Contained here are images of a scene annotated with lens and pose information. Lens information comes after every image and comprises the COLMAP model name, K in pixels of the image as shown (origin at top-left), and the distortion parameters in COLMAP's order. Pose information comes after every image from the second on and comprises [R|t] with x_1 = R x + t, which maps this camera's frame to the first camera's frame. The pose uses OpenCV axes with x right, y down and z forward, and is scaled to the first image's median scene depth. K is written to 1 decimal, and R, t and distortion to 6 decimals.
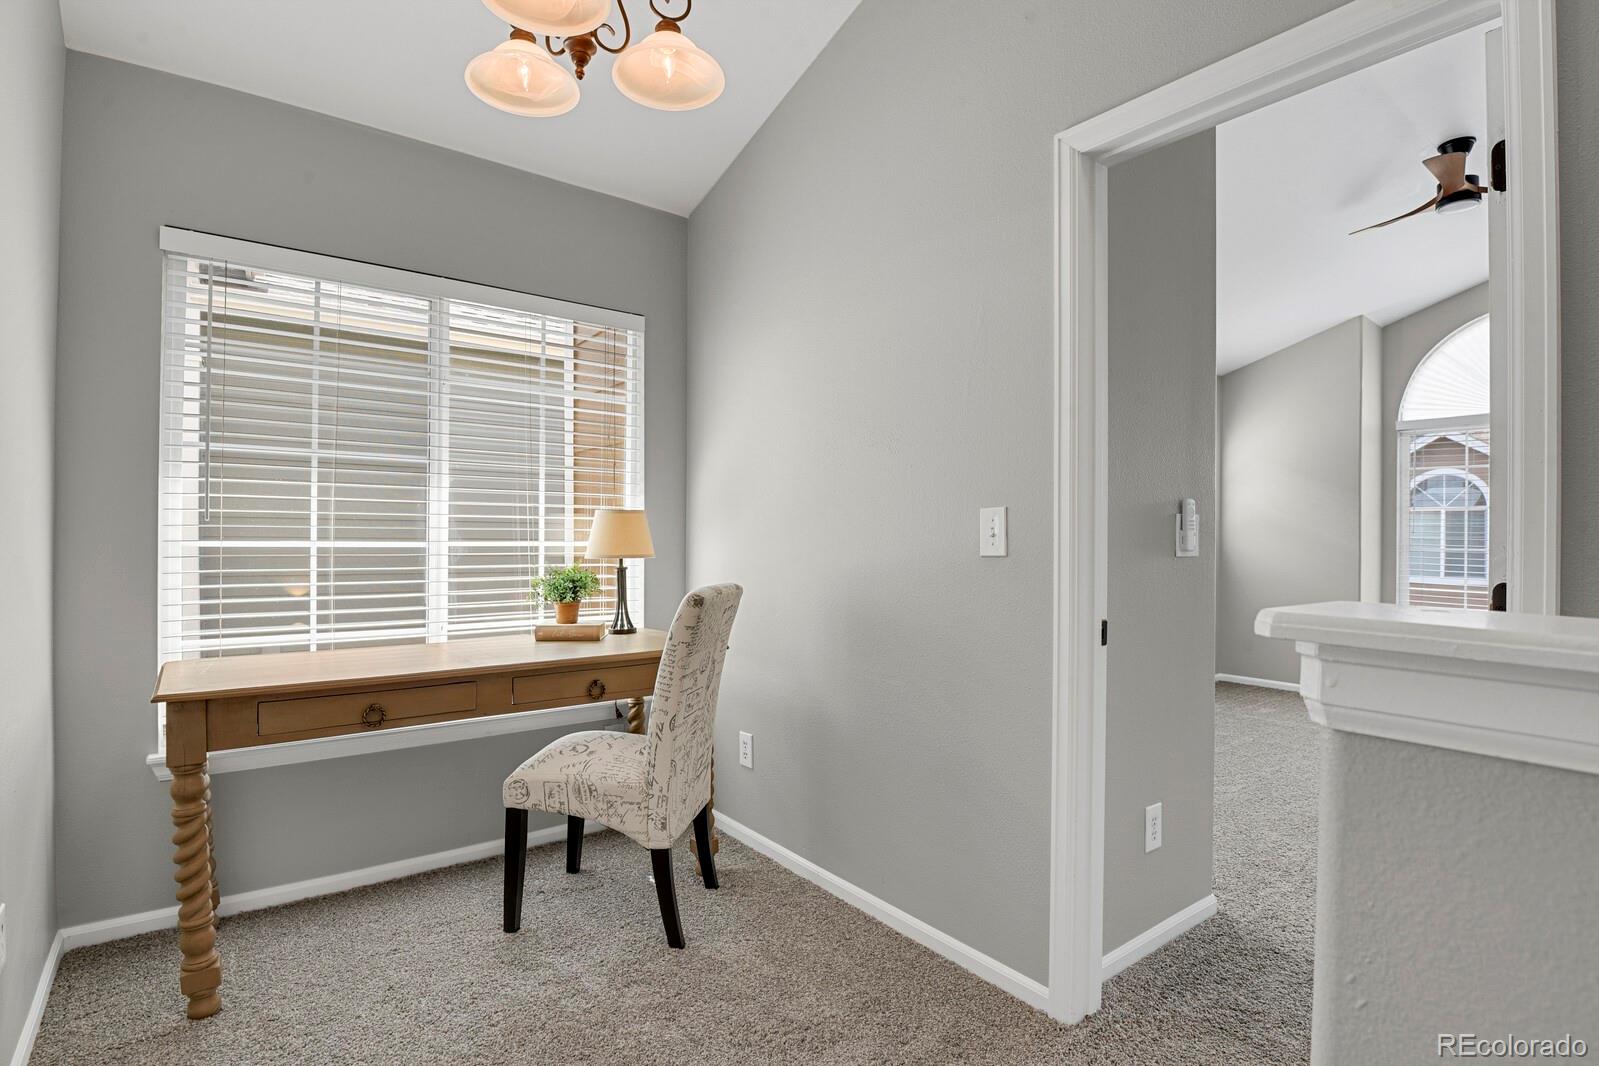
lens RADIAL K [[780.2, 0, 783.0], [0, 780.2, 535.5], [0, 0, 1]] dist [-0.023142, -0.004716]
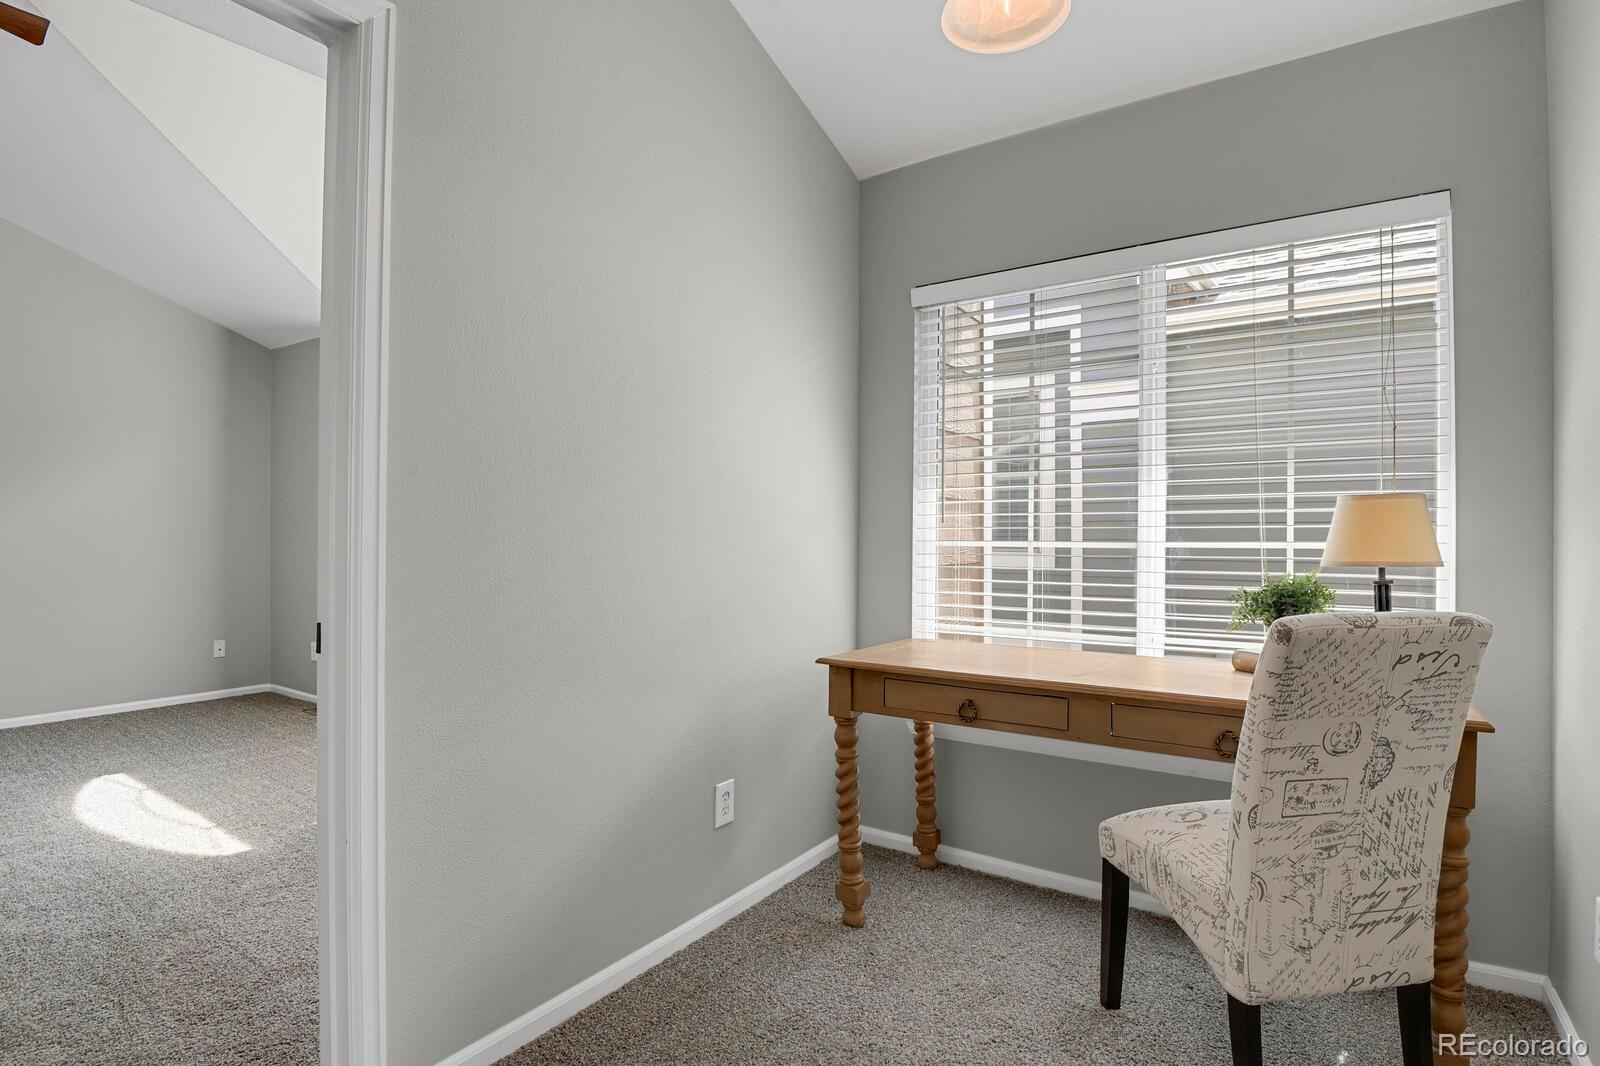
lens RADIAL K [[780.7, 0, 790.7], [0, 780.7, 538.4], [0, 0, 1]] dist [-0.023142, -0.004716]
pose [[0.331346, -0.004962, -0.943496, 0.280226], [0.001165, 0.999988, -0.004850, 0.008010], [0.943509, 0.000508, 0.331347, 0.344527]]
